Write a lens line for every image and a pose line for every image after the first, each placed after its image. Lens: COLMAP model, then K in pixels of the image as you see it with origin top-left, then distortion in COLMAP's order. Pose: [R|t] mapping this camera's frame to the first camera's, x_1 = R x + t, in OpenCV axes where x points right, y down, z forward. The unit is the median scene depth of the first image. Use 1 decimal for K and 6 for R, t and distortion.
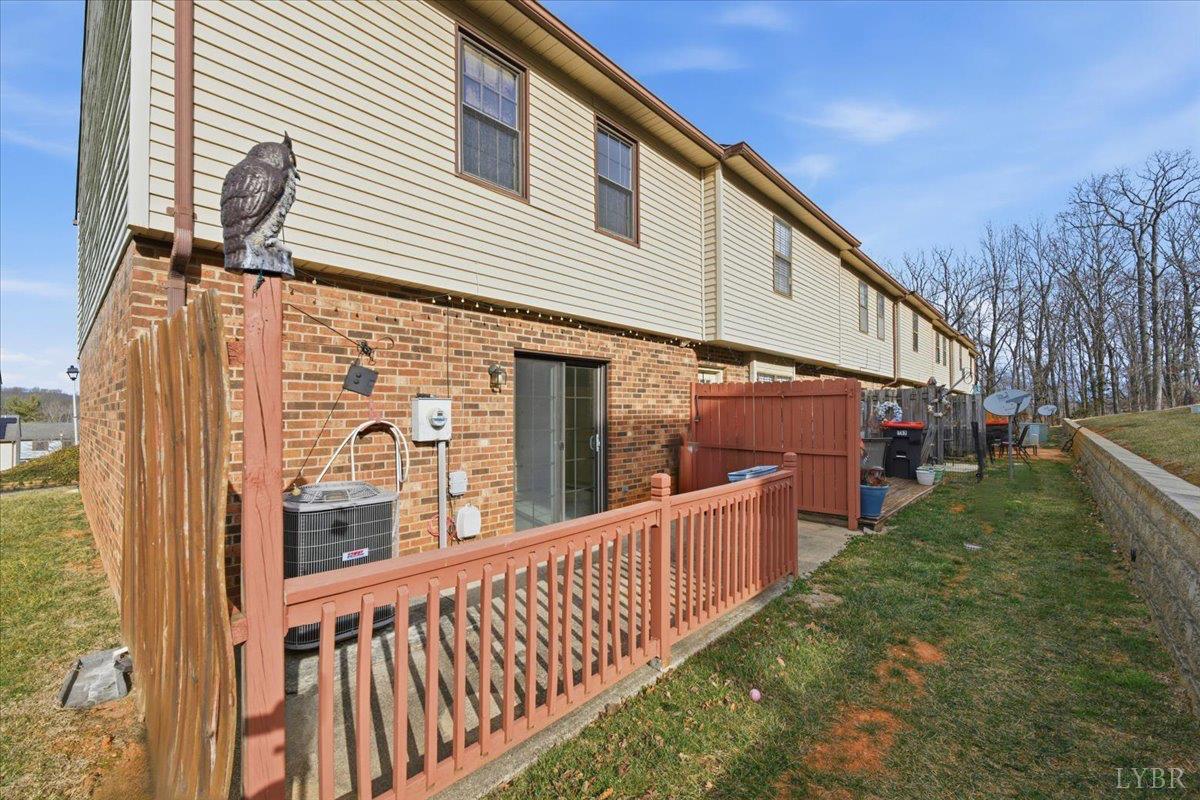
lens RADIAL K [[495.4, 0, 599.5], [0, 495.4, 404.7], [0, 0, 1]] dist [-0.000990, 0.000102]
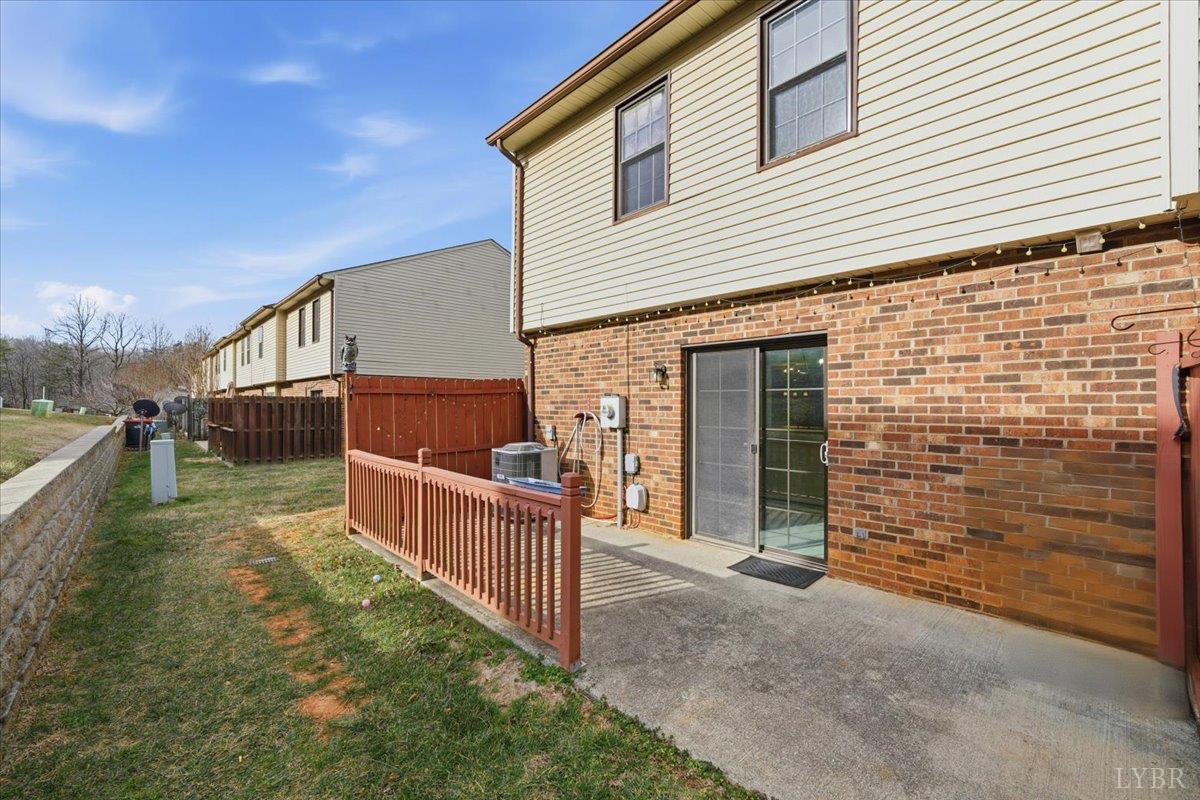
lens RADIAL K [[491.6, 0, 607.7], [0, 491.6, 406.1], [0, 0, 1]] dist [-0.001387, 0.000662]
pose [[-0.056953, 0.001706, -0.998375, 0.889902], [0.005409, 0.999984, 0.001401, 0.010294], [0.998362, -0.005321, -0.056961, 0.938628]]
